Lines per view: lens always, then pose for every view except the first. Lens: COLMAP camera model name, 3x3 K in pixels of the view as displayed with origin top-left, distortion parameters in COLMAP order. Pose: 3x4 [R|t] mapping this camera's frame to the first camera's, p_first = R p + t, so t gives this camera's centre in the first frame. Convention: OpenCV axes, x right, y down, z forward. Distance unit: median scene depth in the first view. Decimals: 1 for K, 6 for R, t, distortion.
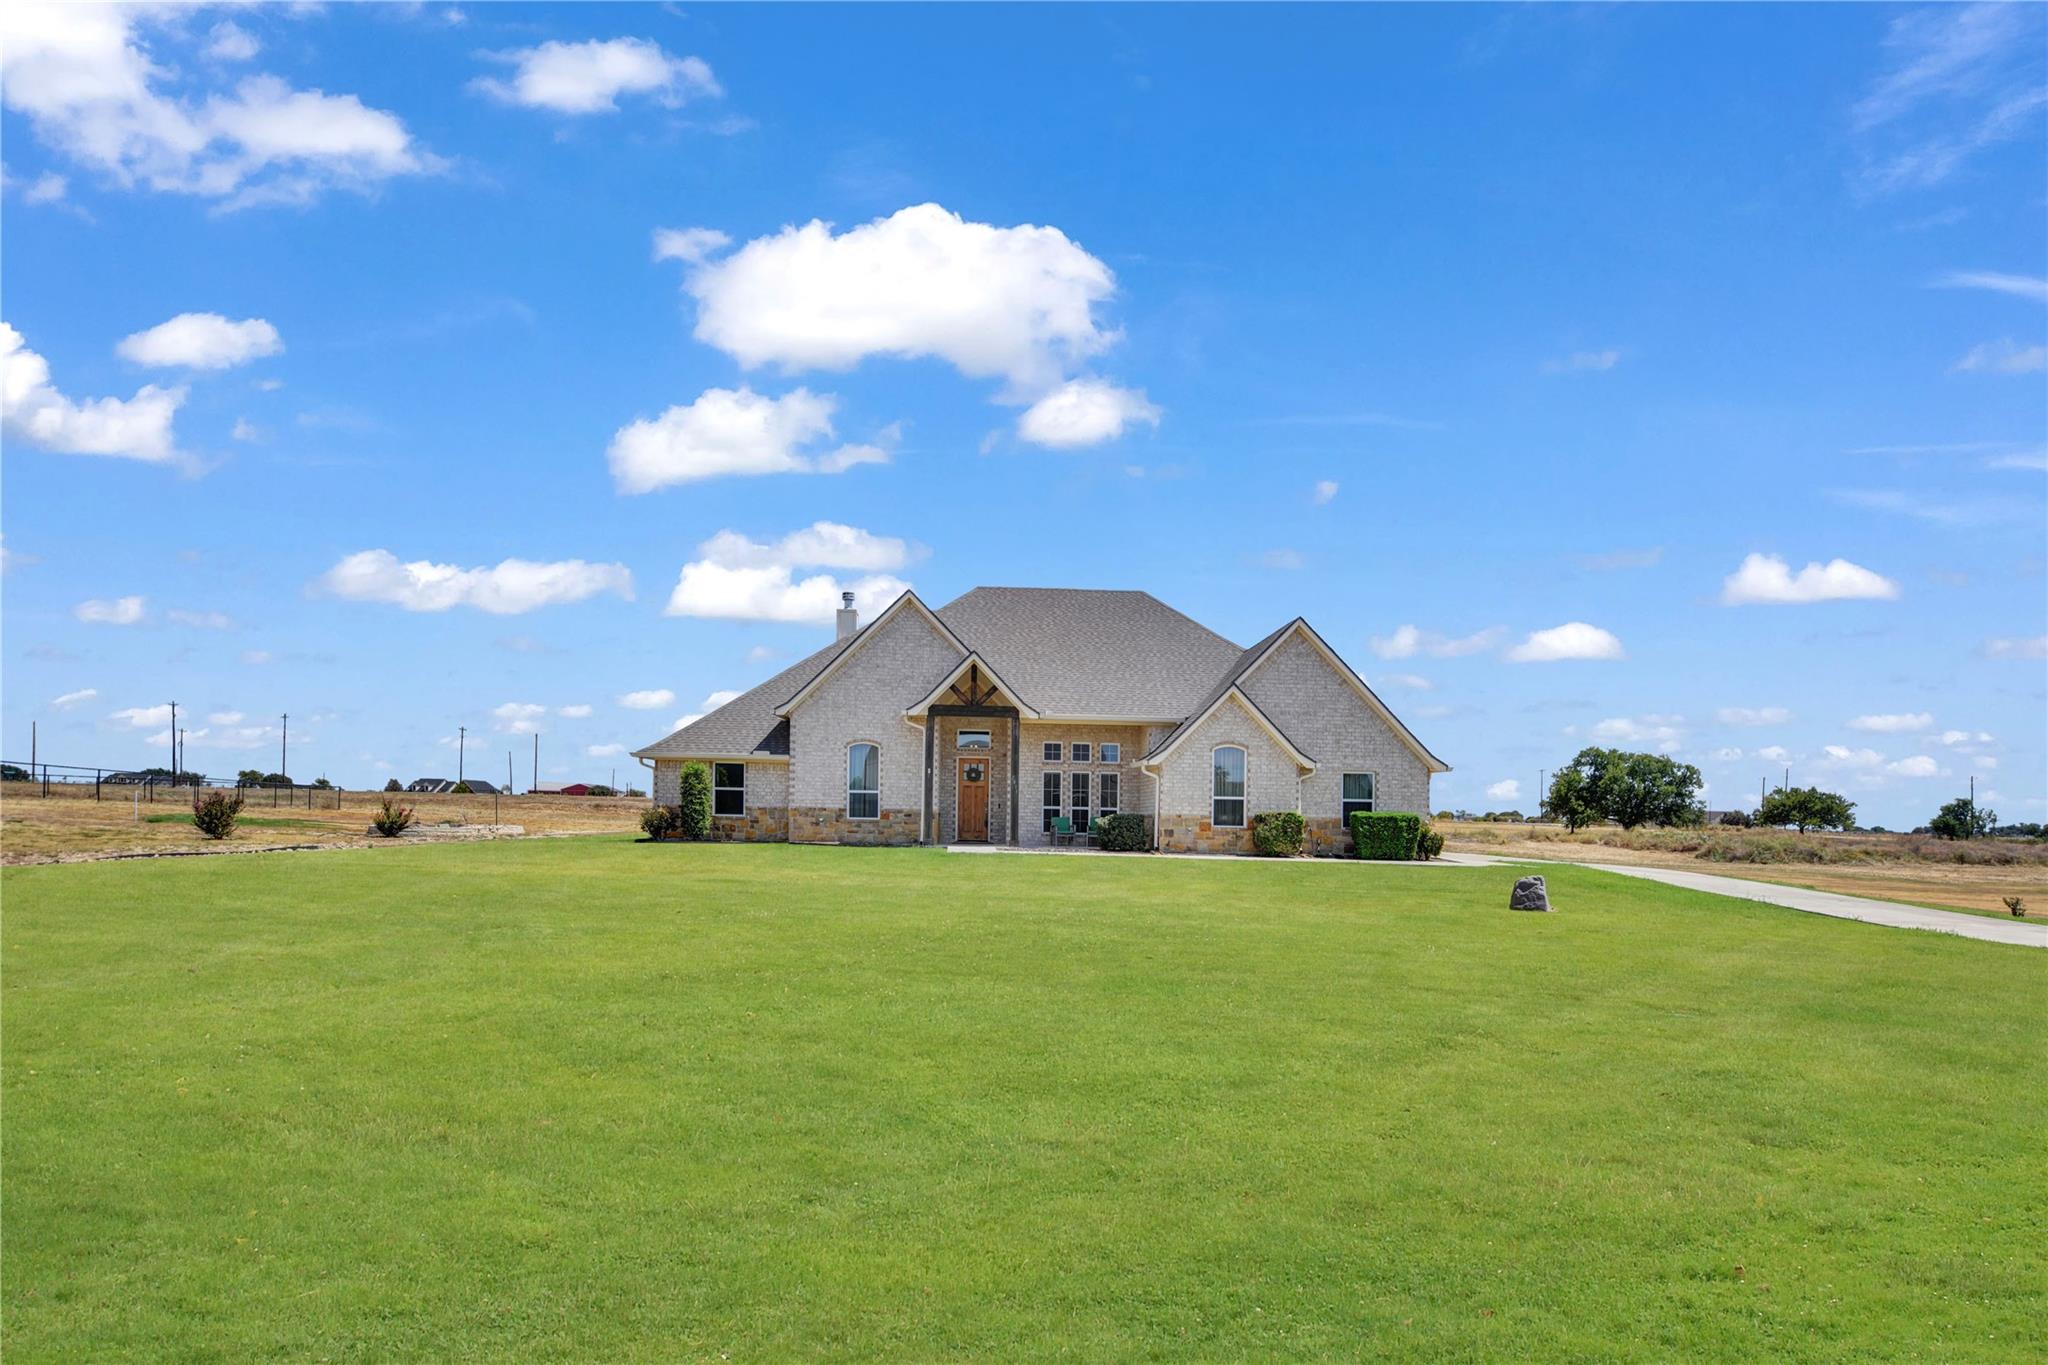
lens RADIAL K [[942.1, 0, 1024.3], [0, 942.1, 694.4], [0, 0, 1]] dist [-0.001657, -0.000342]
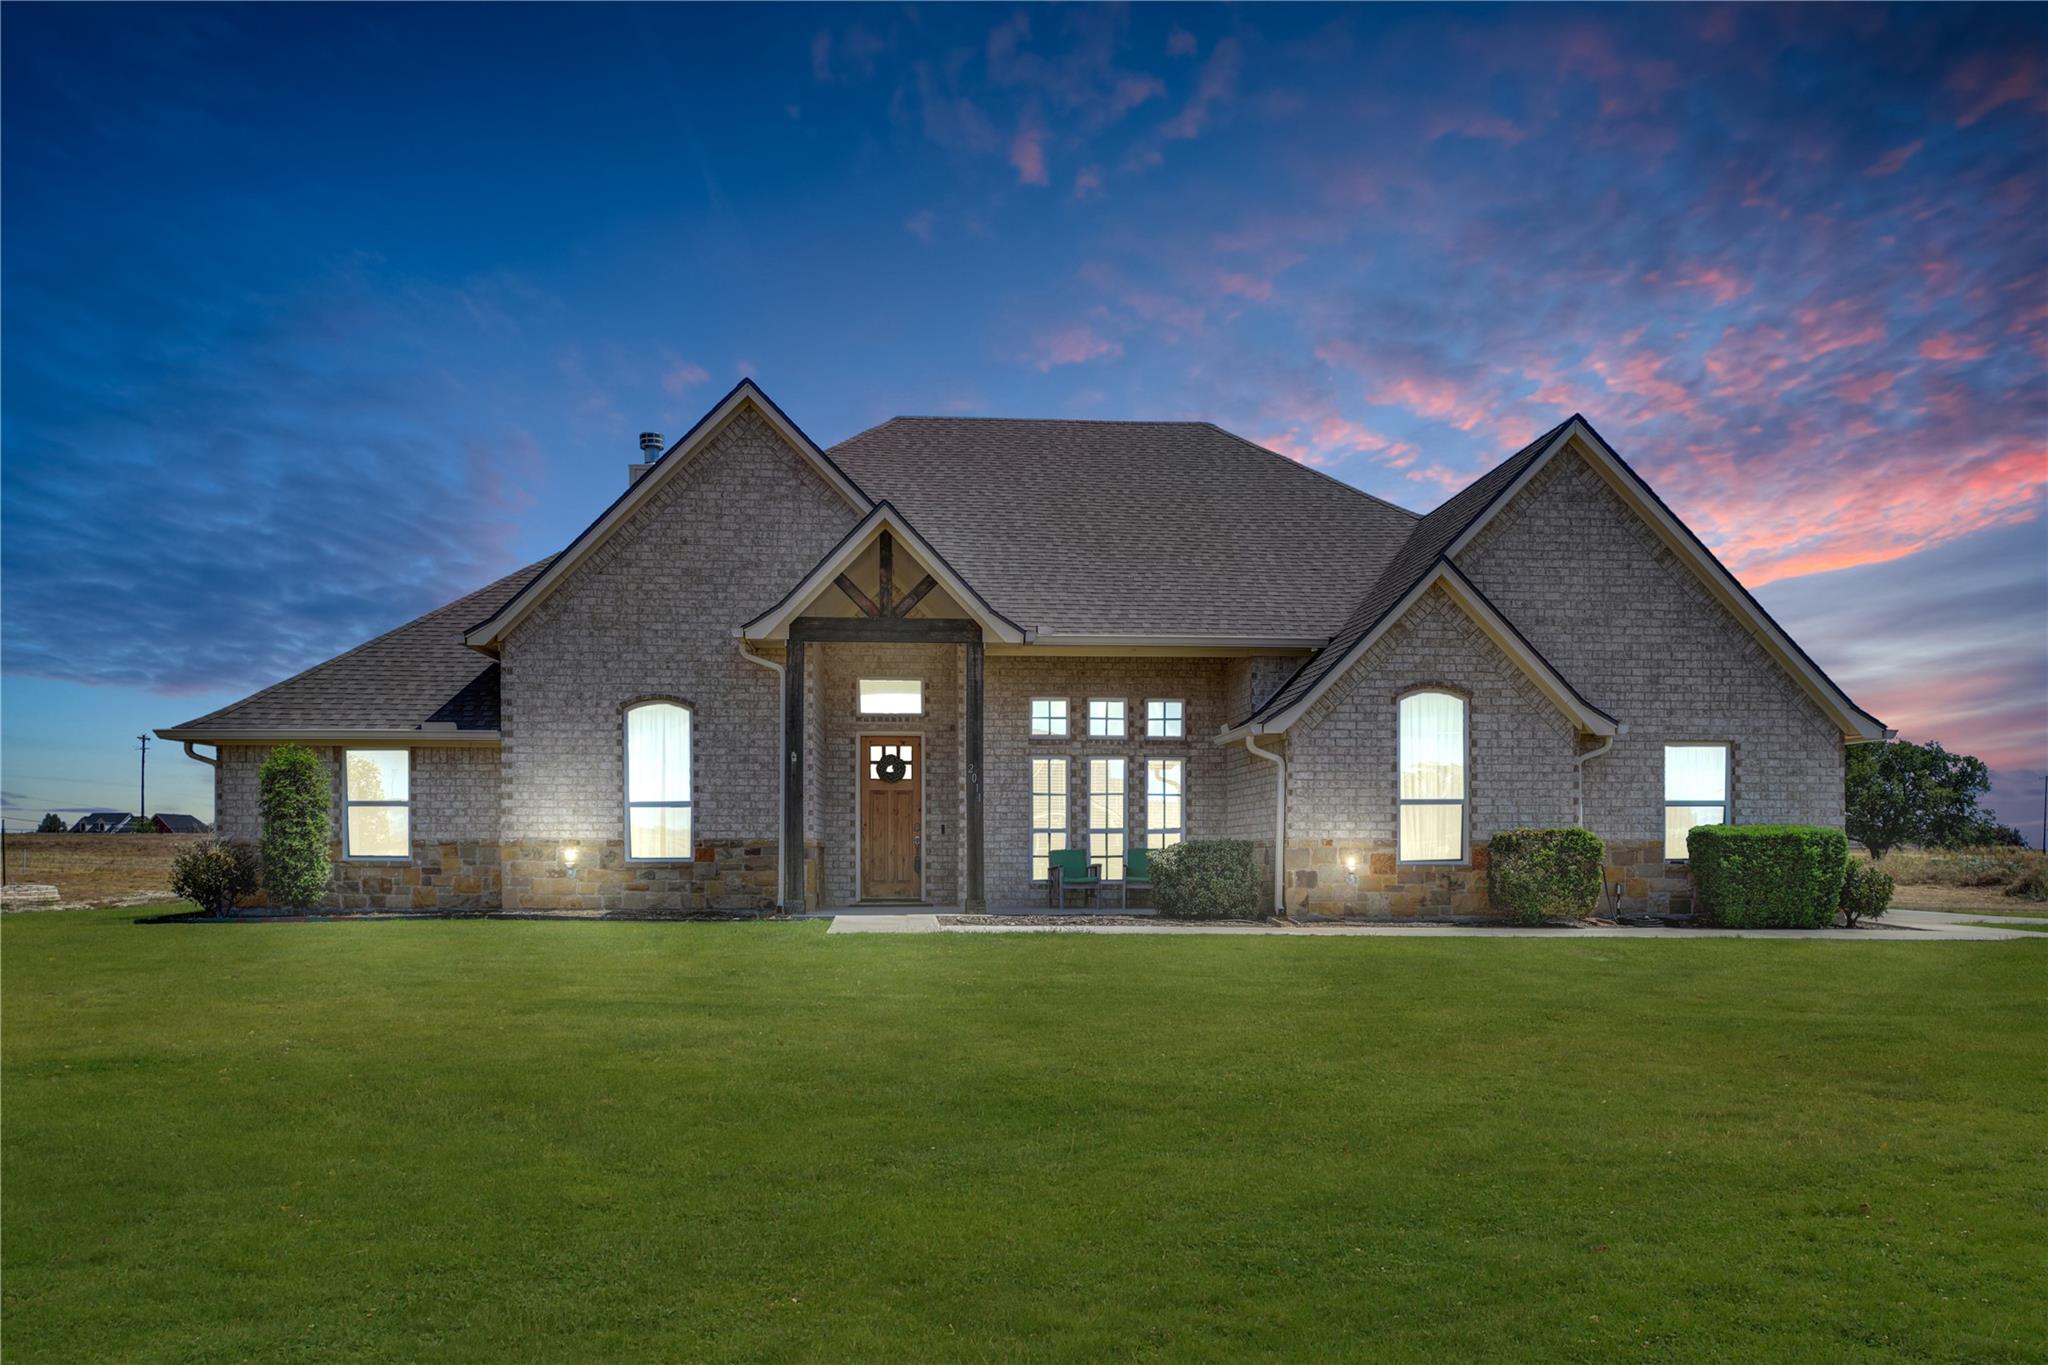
lens RADIAL K [[1411.6, 0, 1024.0], [0, 1411.6, 682.5], [0, 0, 1]] dist [0.003157, 0.000942]
pose [[0.999391, -0.014778, 0.031603, -0.007109], [0.014454, 0.999841, 0.010457, 0.036476], [-0.031753, -0.009994, 0.999446, 0.277201]]
